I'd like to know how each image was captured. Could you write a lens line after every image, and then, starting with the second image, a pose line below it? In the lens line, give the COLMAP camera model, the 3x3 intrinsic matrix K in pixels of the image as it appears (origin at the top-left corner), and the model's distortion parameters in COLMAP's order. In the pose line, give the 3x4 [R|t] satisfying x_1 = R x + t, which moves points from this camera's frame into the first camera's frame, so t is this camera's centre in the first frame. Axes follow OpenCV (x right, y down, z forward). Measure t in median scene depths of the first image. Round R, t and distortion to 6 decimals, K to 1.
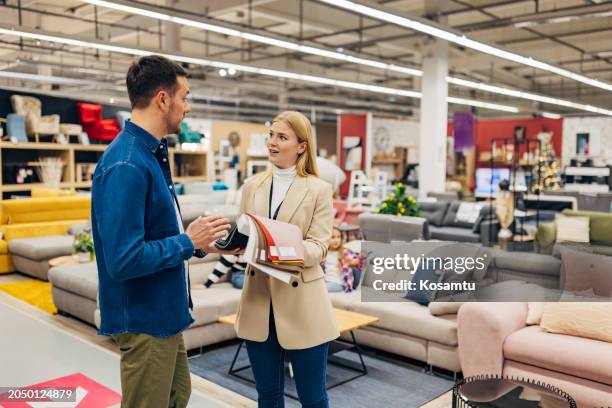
lens RADIAL K [[658.0, 0, 306.2], [0, 658.0, 206.3], [0, 0, 1]] dist [0.013388, 0.000000]
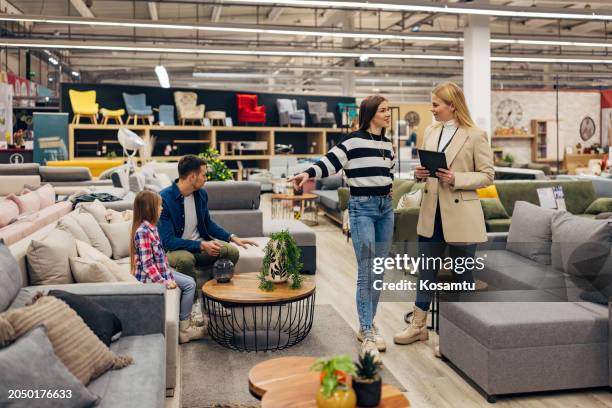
lens RADIAL K [[581.6, 0, 306.6], [0, 581.6, 202.6], [0, 0, 1]] dist [-0.009660, 0.000000]
pose [[0.806301, 0.048157, -0.589542, 0.402475], [-0.031395, 0.998760, 0.038646, 0.005246], [0.590672, -0.012651, 0.806813, 0.151485]]
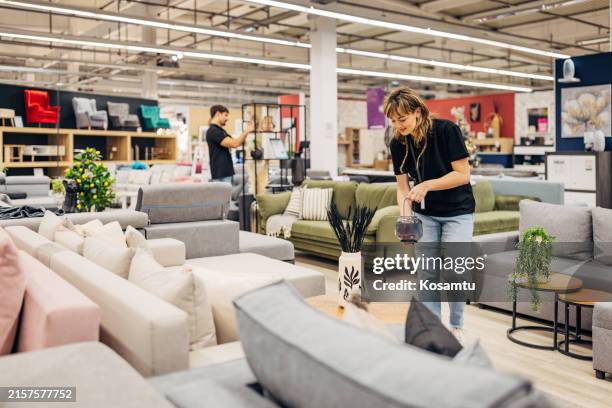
lens RADIAL K [[581.6, 0, 303.1], [0, 581.6, 200.9], [0, 0, 1]] dist [-0.009660, 0.000000]
pose [[0.978456, 0.010800, -0.206173, 0.274332], [-0.008675, 0.999900, 0.011207, 0.010369], [0.206273, -0.009177, 0.978451, 0.146851]]
